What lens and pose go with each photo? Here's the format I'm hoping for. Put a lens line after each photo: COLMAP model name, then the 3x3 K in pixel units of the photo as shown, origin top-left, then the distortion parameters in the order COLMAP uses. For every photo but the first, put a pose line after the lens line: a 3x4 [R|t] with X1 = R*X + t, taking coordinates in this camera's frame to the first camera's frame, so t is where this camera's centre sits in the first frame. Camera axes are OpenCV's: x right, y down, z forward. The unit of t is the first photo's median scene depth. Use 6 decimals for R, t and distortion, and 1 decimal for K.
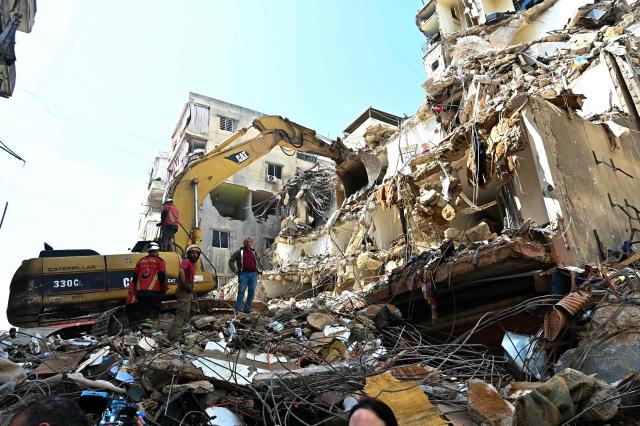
lens RADIAL K [[438.9, 0, 320.0], [0, 438.9, 213.0], [0, 0, 1]] dist [-0.000264, 0.000863]
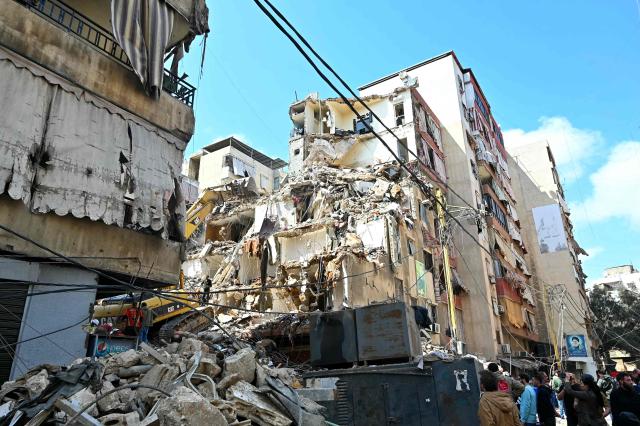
lens RADIAL K [[438.9, 0, 320.0], [0, 438.9, 213.0], [0, 0, 1]] dist [-0.000264, 0.000863]
pose [[0.900083, 0.182732, 0.395549, -0.261277], [-0.192578, 0.981166, -0.015053, -0.183889], [-0.390850, -0.062625, 0.918321, -0.457025]]
